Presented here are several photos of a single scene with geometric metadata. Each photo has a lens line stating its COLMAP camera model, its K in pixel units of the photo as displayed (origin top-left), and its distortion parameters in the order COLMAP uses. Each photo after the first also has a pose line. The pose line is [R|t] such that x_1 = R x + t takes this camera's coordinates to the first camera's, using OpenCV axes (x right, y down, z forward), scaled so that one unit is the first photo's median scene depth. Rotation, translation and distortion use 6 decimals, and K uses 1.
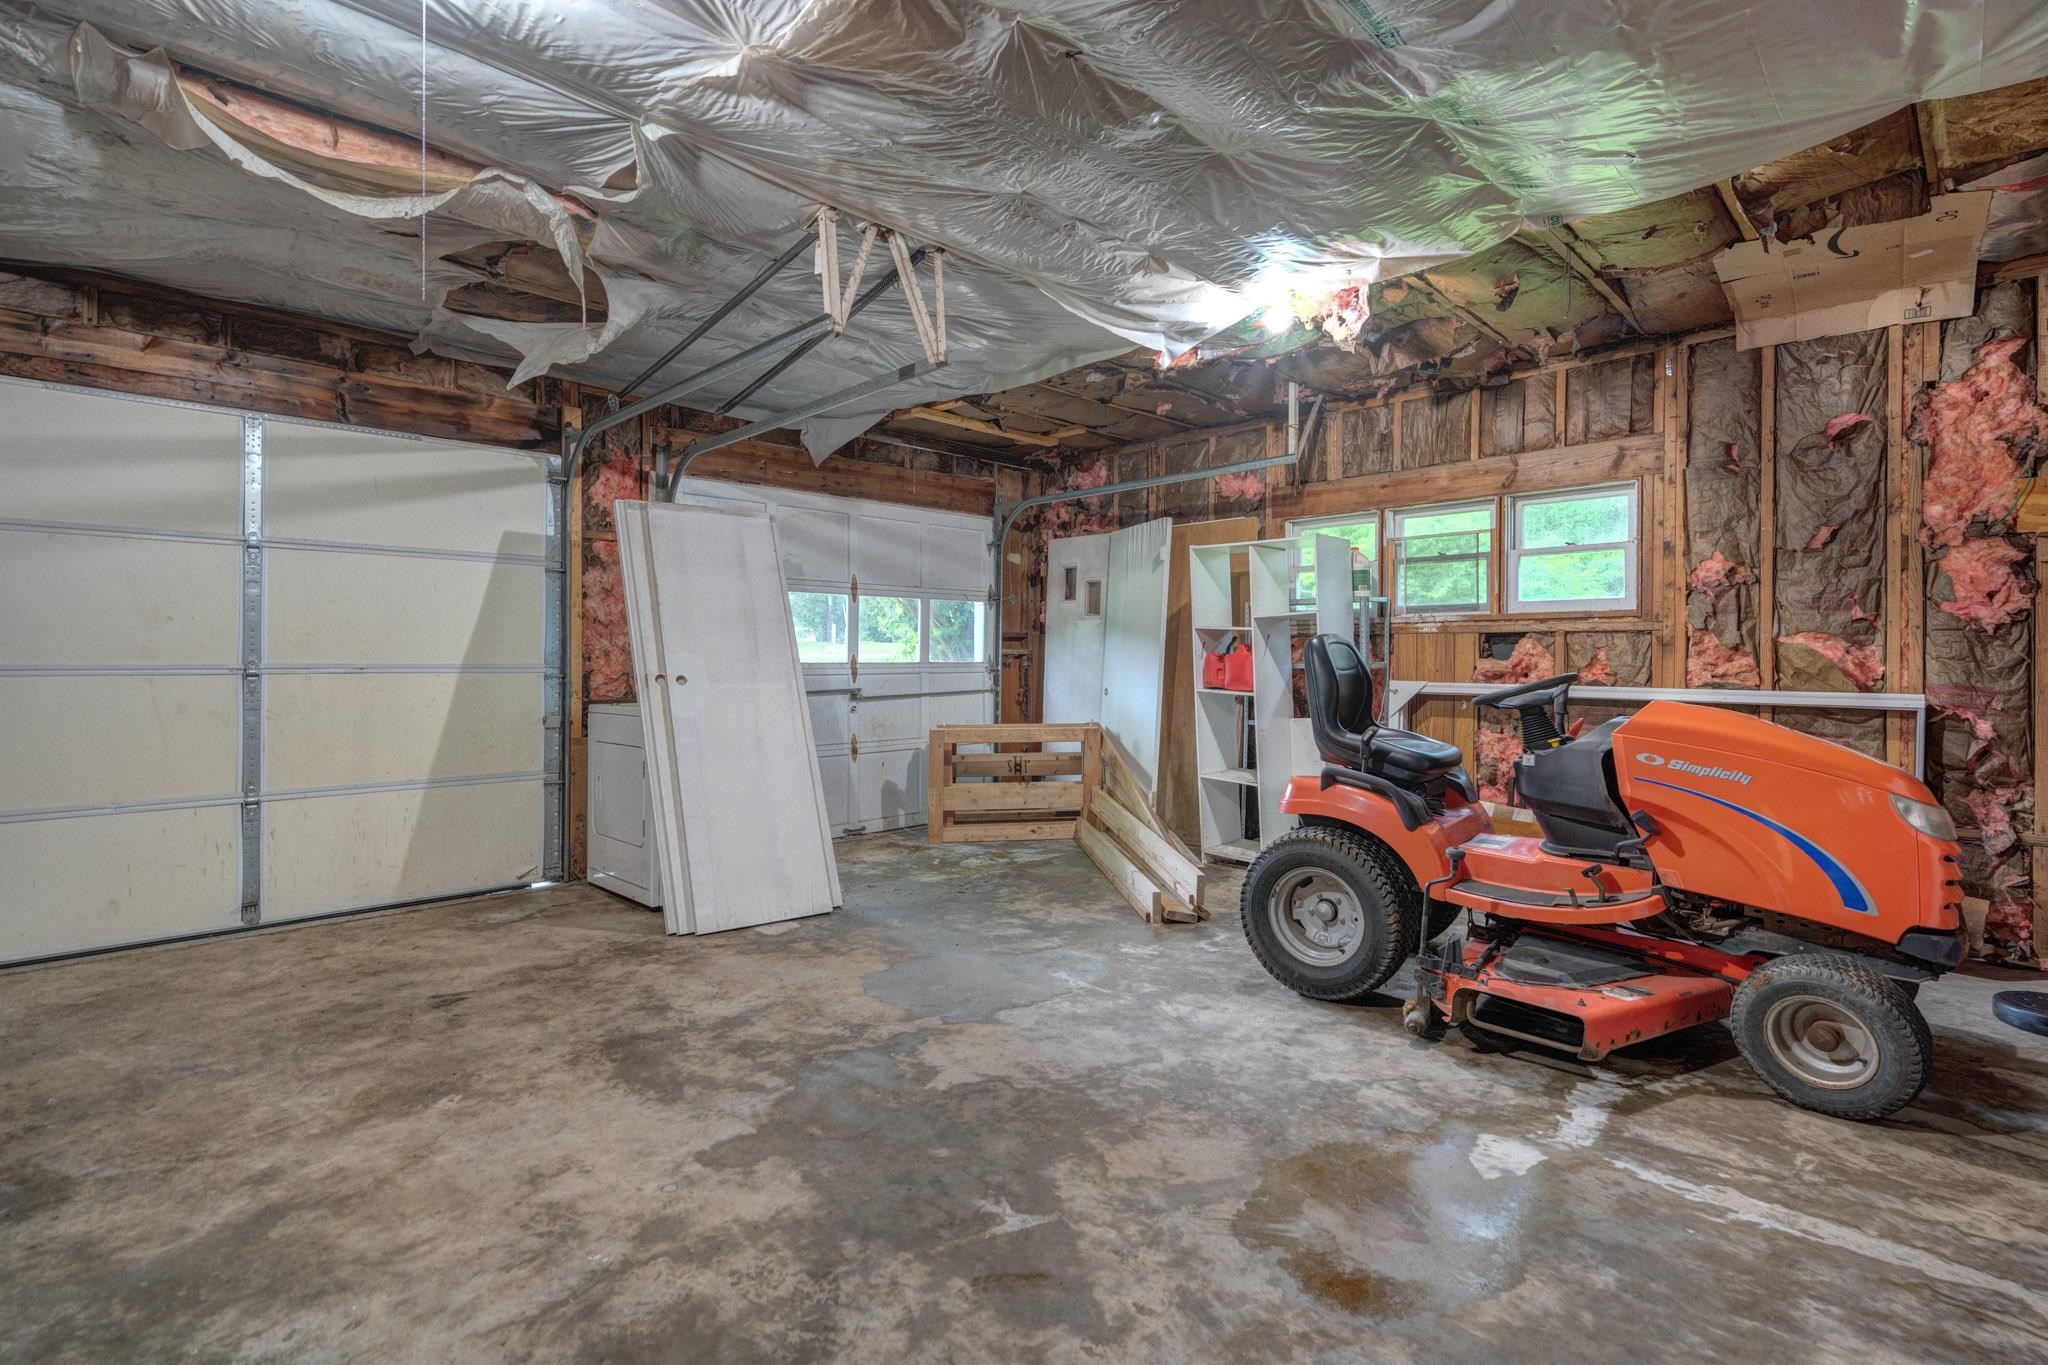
lens RADIAL K [[955.5, 0, 1024.4], [0, 955.5, 658.1], [0, 0, 1]] dist [-0.003215, 0.000226]
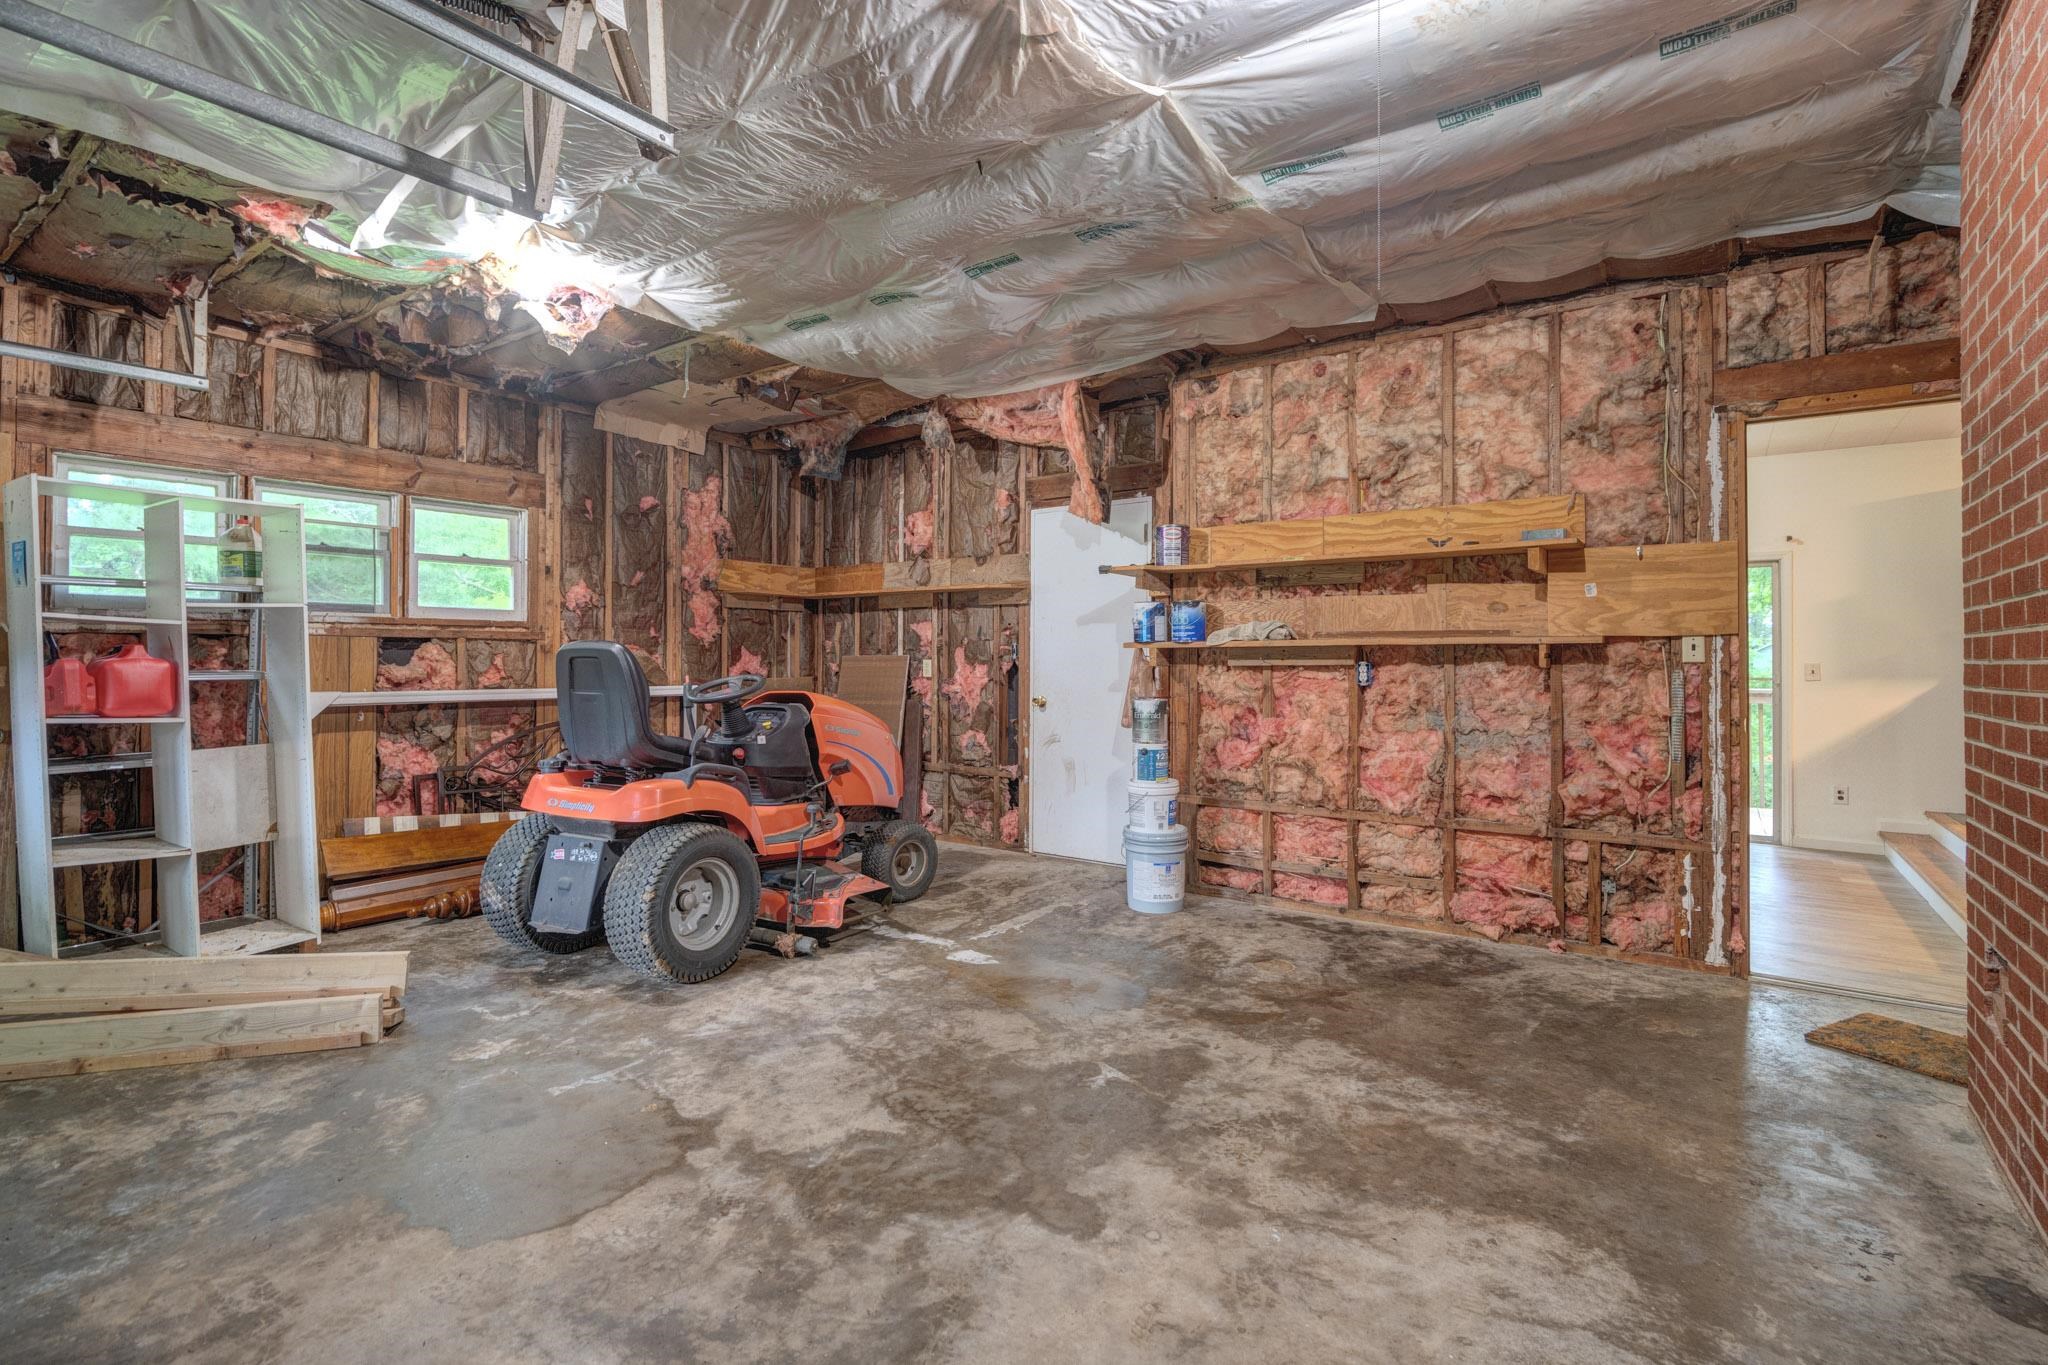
lens RADIAL K [[955.5, 0, 1024.4], [0, 955.5, 658.1], [0, 0, 1]] dist [-0.003215, 0.000226]
pose [[-0.173848, 0.001428, 0.984771, -0.868562], [0.001719, 0.999998, -0.001146, -0.006006], [-0.984771, 0.001493, -0.173850, 0.878311]]
